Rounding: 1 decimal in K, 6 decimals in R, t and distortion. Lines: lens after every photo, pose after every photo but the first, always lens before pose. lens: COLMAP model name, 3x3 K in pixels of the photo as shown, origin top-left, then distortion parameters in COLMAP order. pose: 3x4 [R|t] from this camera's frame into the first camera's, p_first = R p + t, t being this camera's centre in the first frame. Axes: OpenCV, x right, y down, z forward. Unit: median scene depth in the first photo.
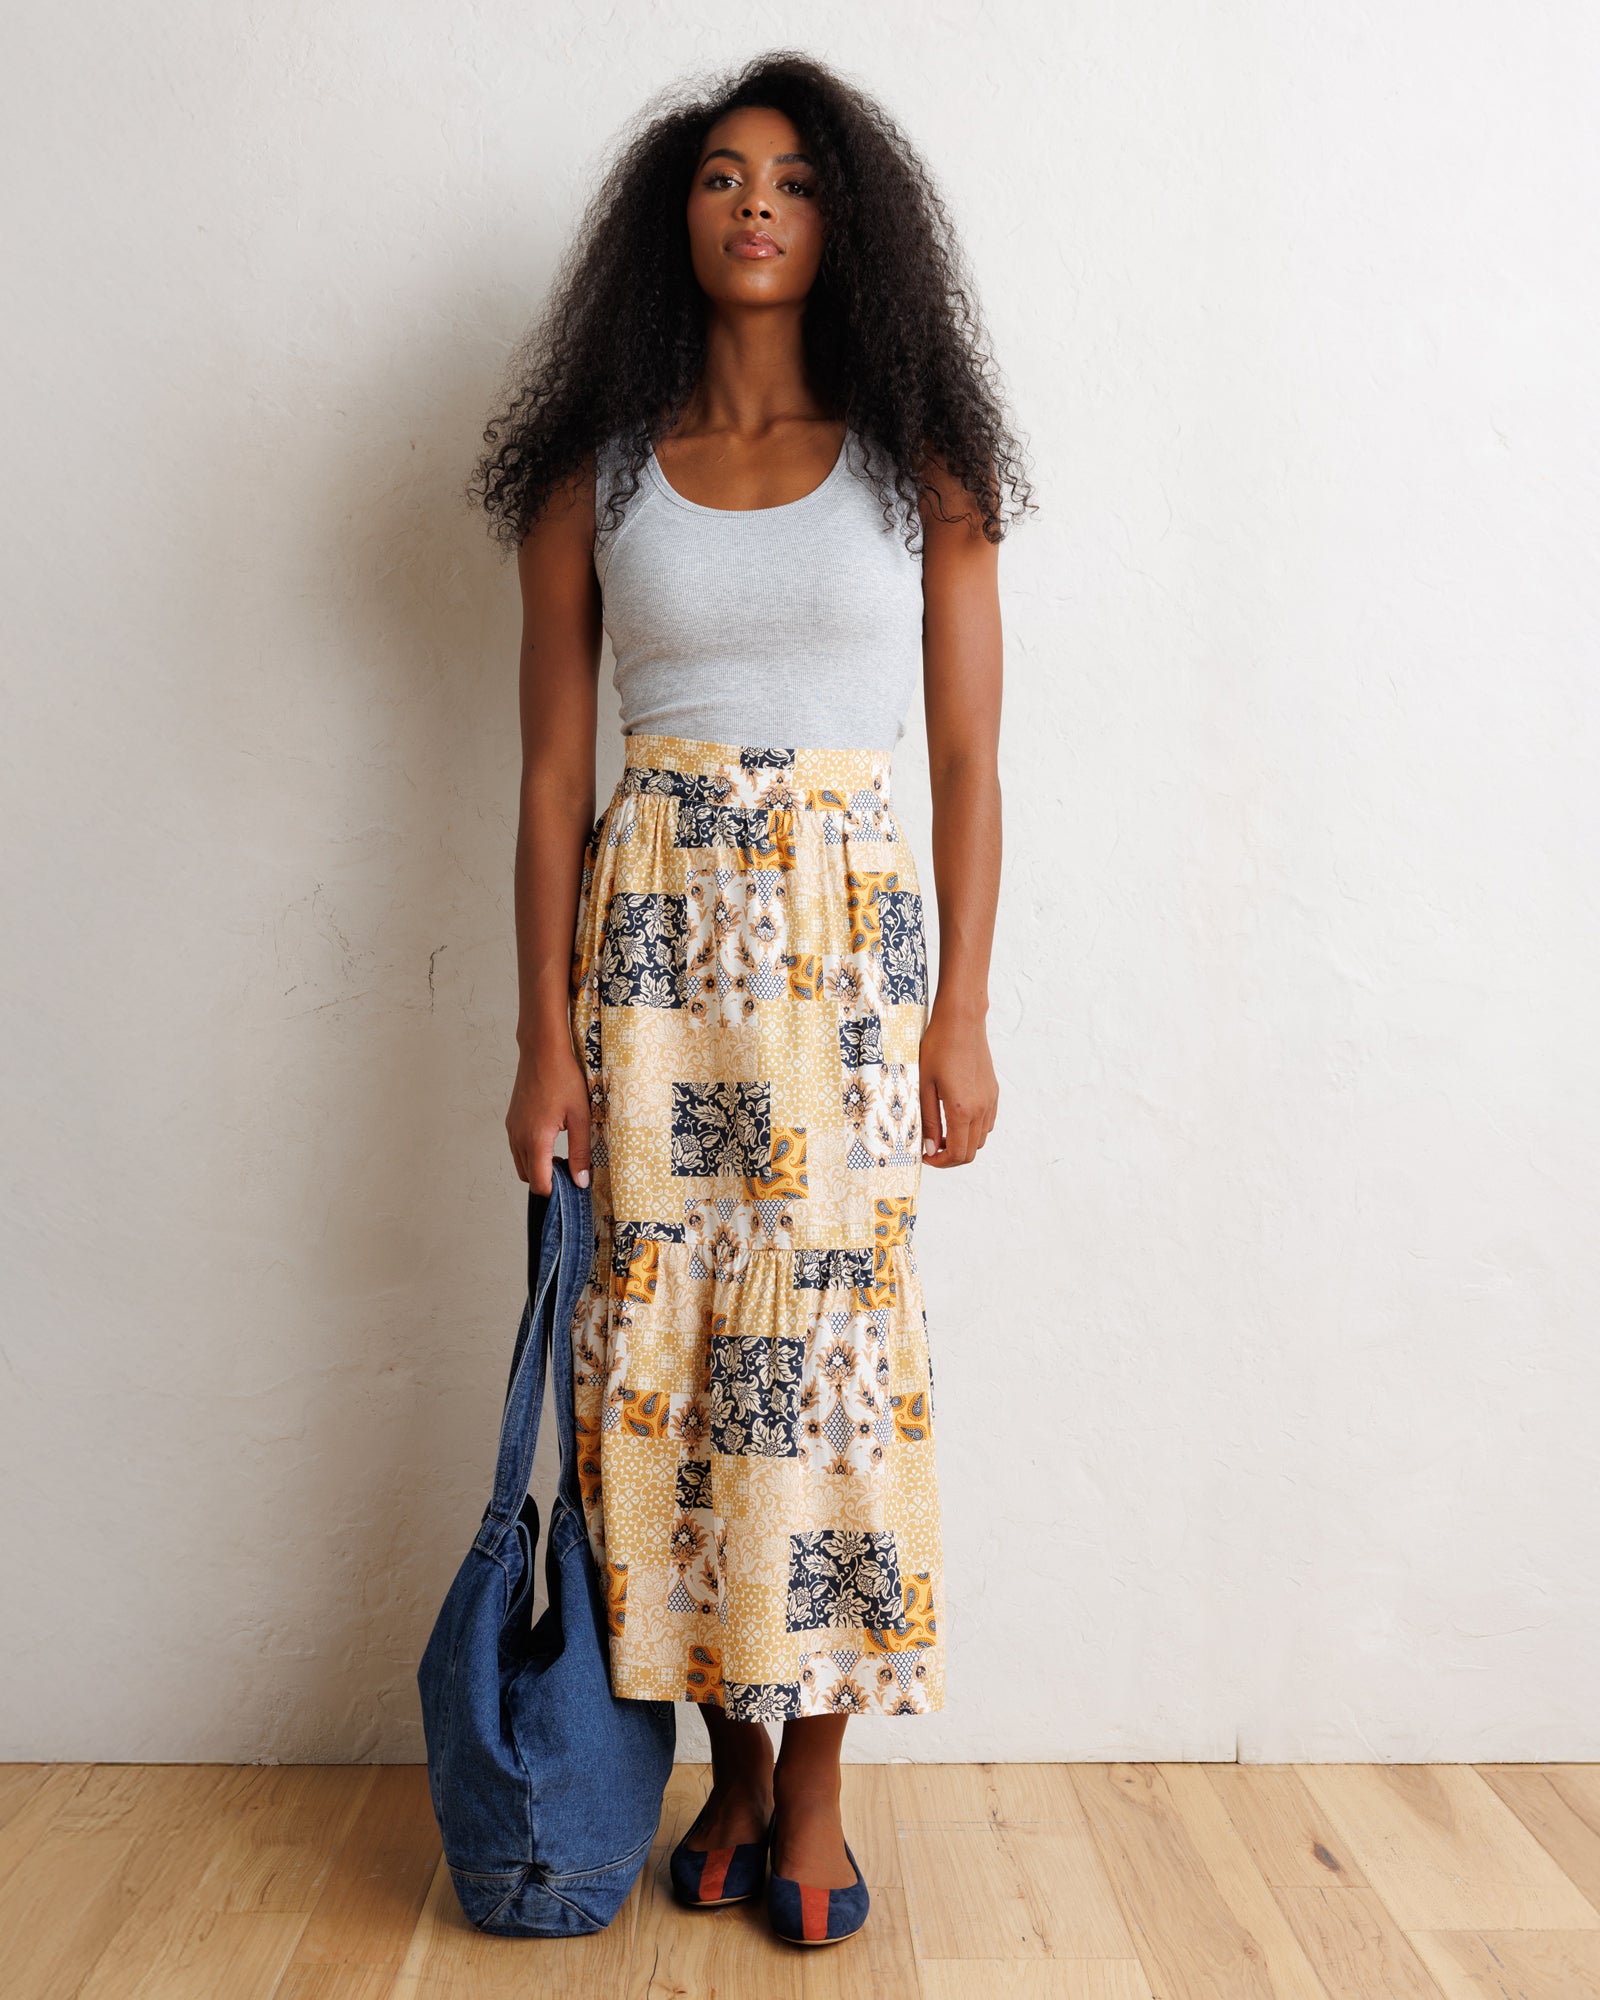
lens RADIAL K [[2952.9, 0, 853.6], [0, 2952.9, 970.0], [0, 0, 1]] dist [0.009044, -0.052108]
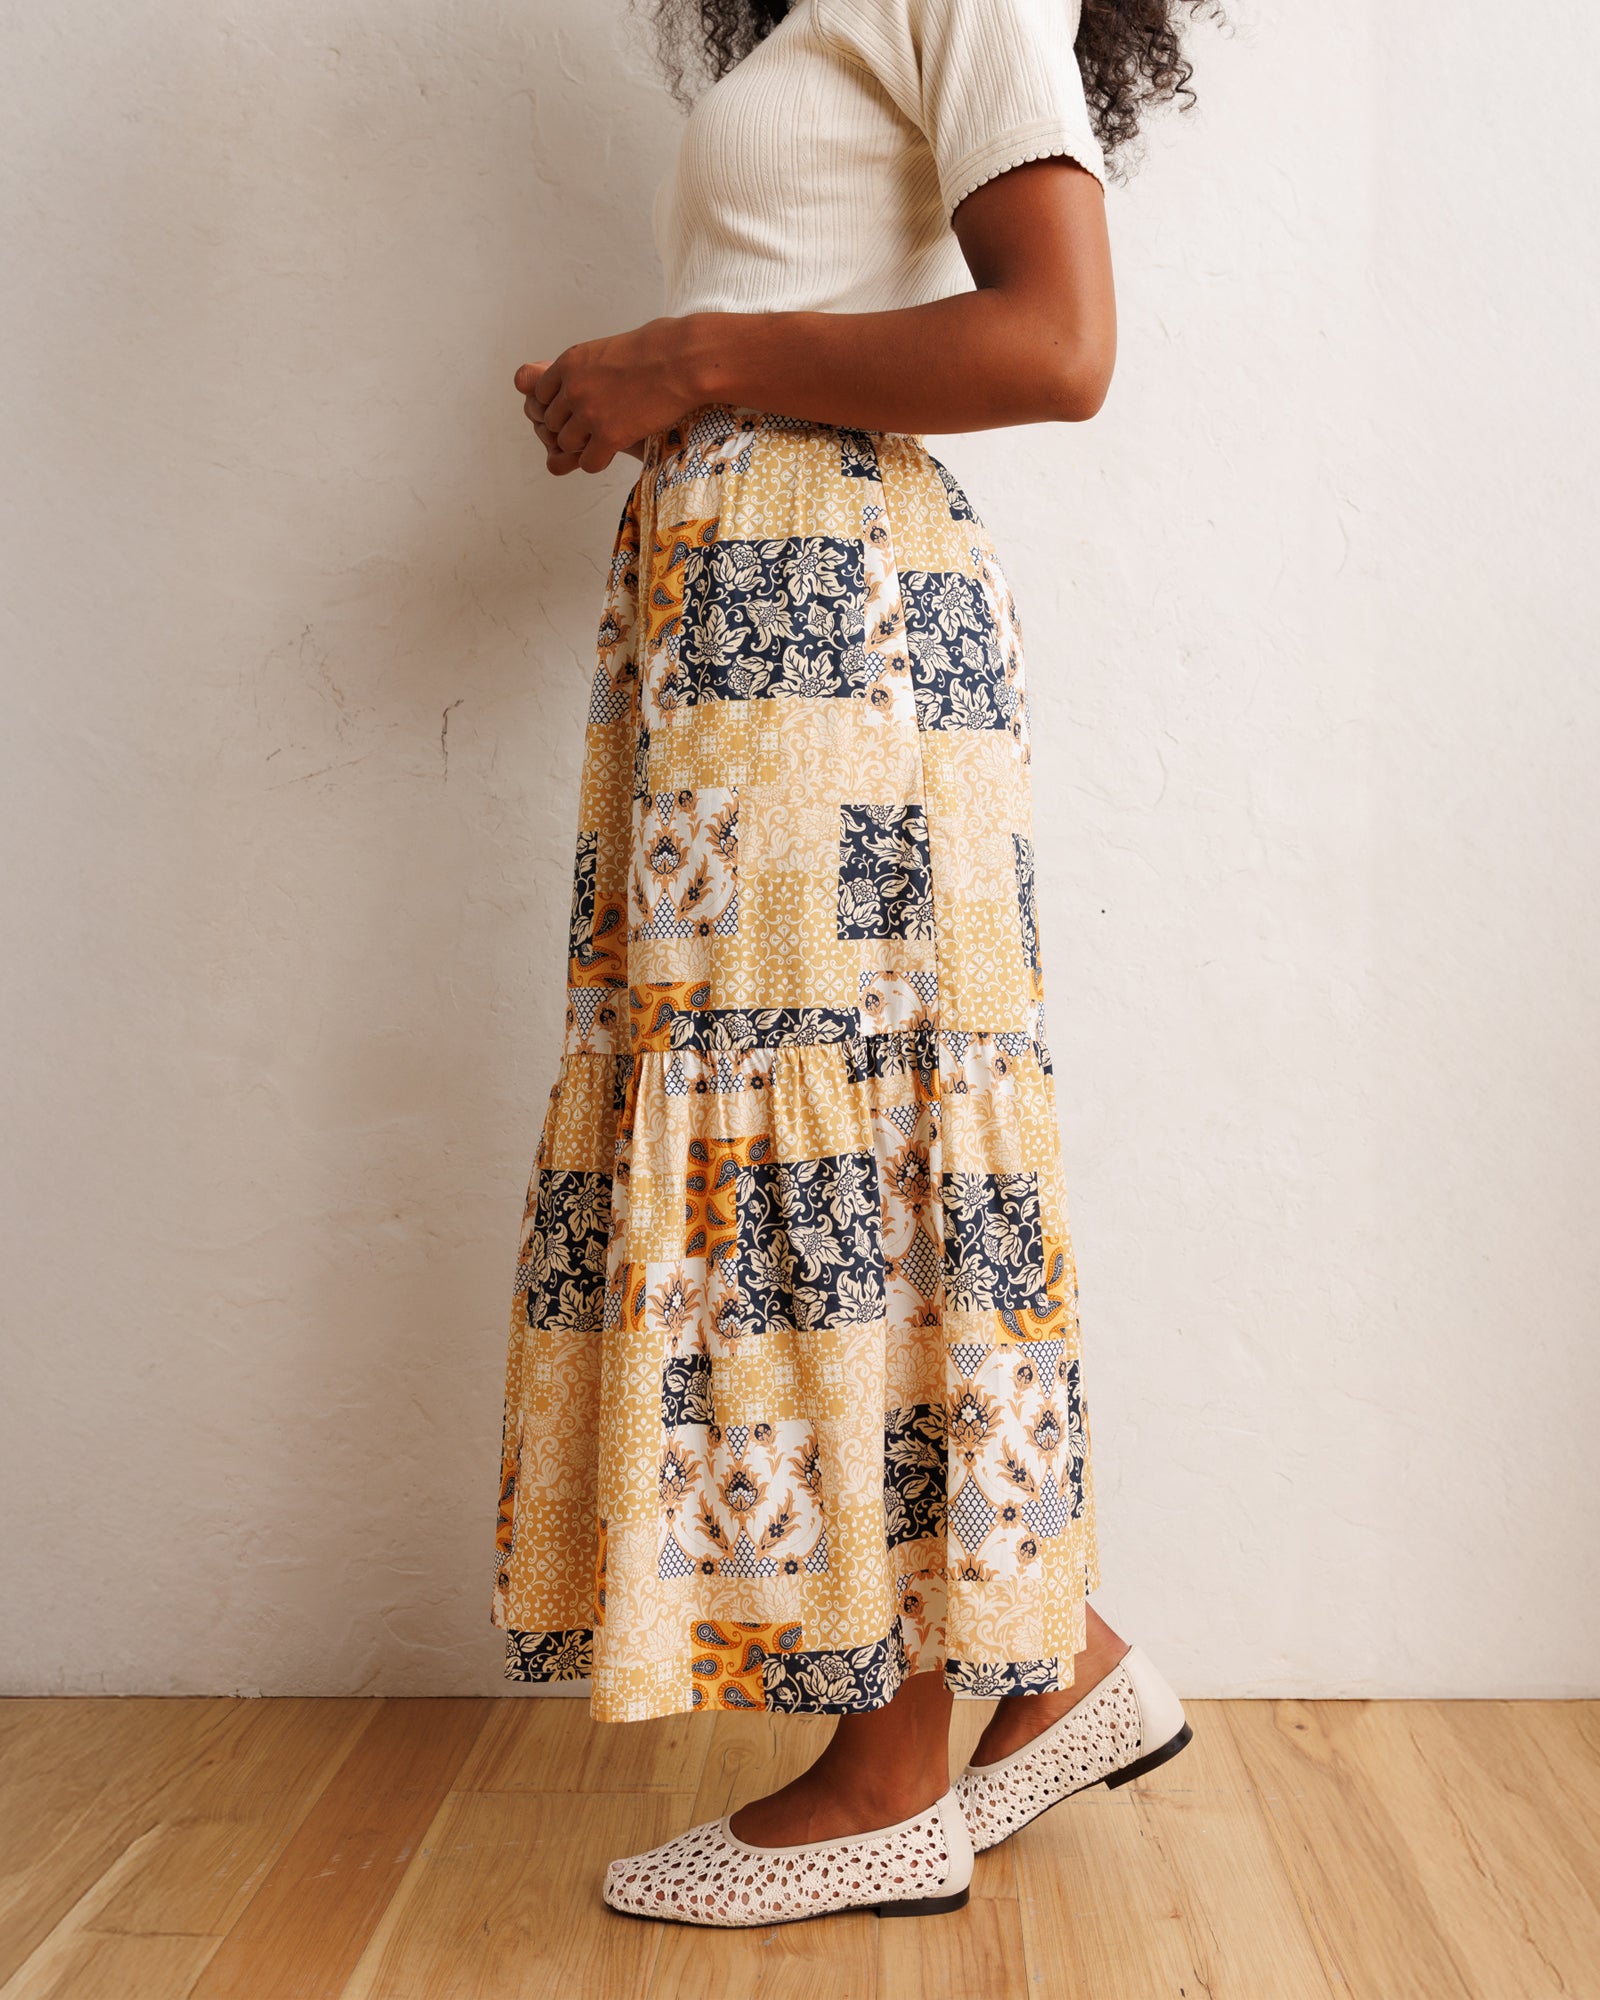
lens RADIAL K [[2359.6, 0, 934.8], [0, 2359.6, 923.9], [0, 0, 1]] dist [0.015104, -0.041459]
pose [[0.999714, -0.000979, -0.023890, 0.009574], [0.000989, 0.999999, 0.000429, 0.058291], [0.023889, -0.000452, 0.999715, 0.376167]]
